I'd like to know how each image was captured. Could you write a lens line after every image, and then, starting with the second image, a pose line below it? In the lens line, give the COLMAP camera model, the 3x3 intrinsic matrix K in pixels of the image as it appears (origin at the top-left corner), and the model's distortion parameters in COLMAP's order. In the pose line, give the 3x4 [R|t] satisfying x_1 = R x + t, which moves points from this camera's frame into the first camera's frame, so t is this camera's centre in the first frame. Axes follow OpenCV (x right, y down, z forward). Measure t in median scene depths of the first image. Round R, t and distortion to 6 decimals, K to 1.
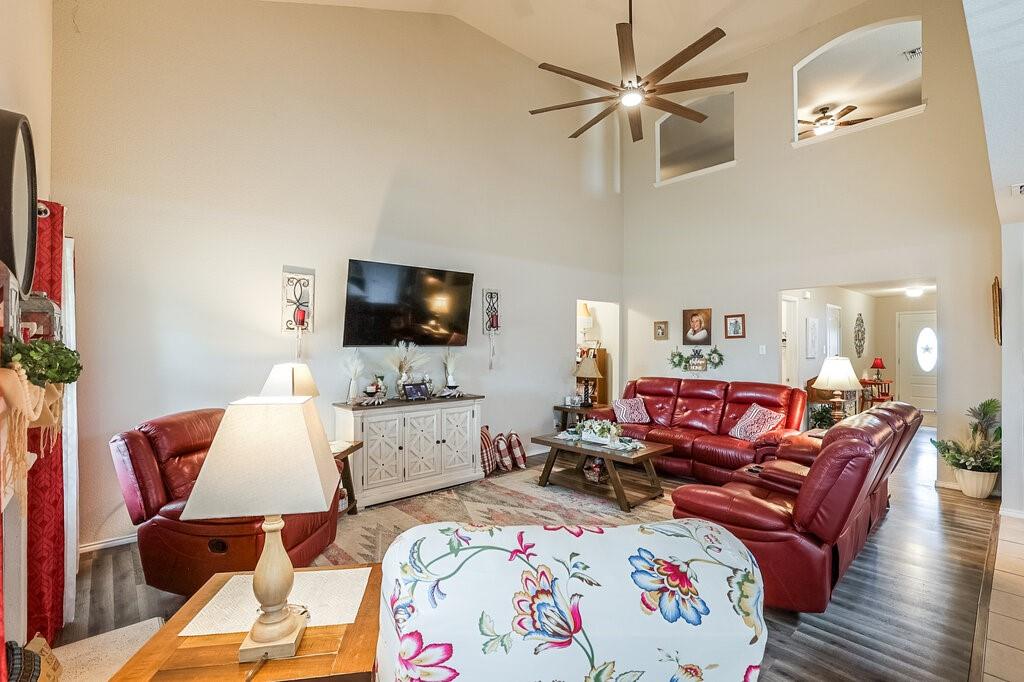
lens RADIAL K [[464.2, 0, 516.6], [0, 464.2, 346.1], [0, 0, 1]] dist [-0.005183, -0.000396]
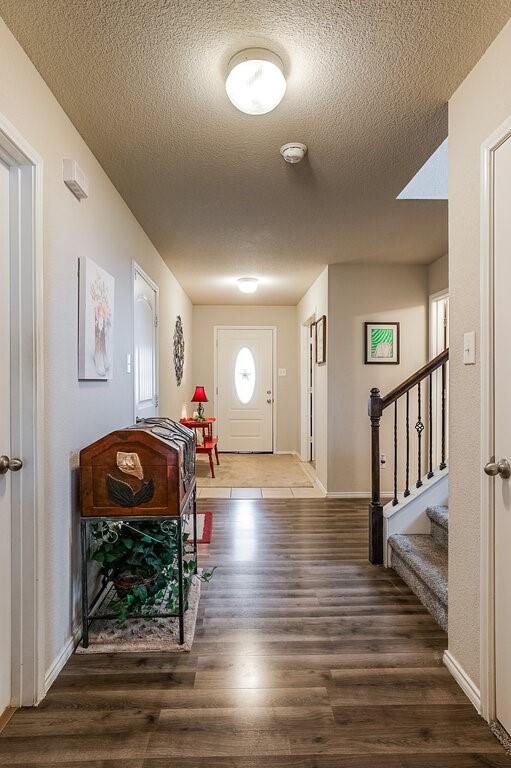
lens RADIAL K [[429.1, 0, 257.1], [0, 429.1, 385.8], [0, 0, 1]] dist [-0.000405, -0.000039]
pose [[0.647802, -0.005233, 0.761791, 0.354878], [0.001313, 0.999983, 0.005753, 0.021661], [-0.761808, -0.002727, 0.647797, 0.526626]]
